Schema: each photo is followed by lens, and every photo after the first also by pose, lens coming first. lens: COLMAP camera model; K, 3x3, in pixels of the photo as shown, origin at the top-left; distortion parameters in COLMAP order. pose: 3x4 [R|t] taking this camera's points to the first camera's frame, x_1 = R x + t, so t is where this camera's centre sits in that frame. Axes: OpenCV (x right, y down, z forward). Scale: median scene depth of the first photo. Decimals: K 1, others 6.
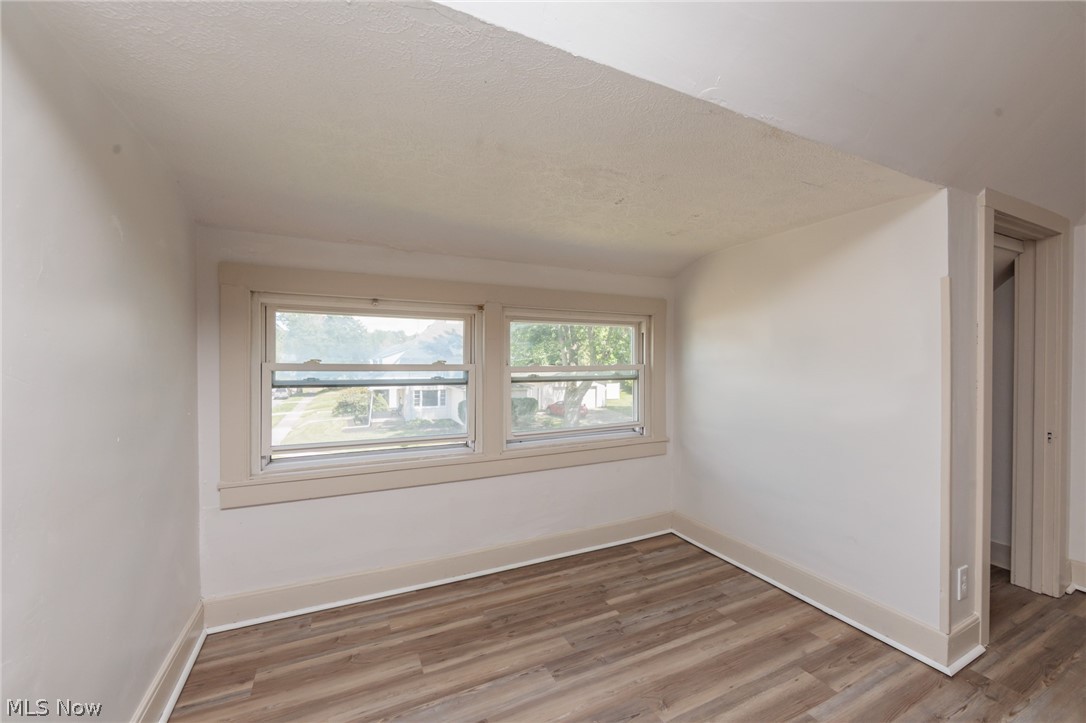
lens RADIAL K [[426.0, 0, 546.3], [0, 426.0, 361.1], [0, 0, 1]] dist [-0.000413, -0.000058]
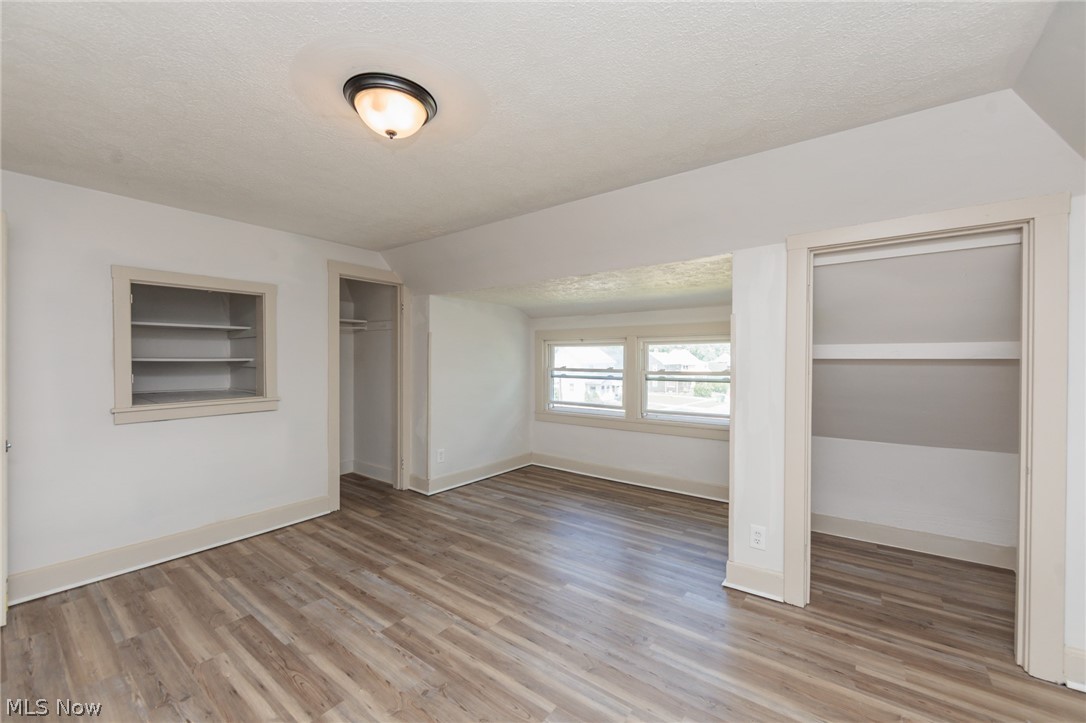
lens RADIAL K [[426.0, 0, 546.3], [0, 426.0, 361.1], [0, 0, 1]] dist [-0.000413, -0.000058]
pose [[0.446965, -0.004395, -0.894541, 1.507033], [-0.002712, 0.999977, -0.006268, -0.017456], [0.894547, 0.005228, 0.446942, -0.155068]]
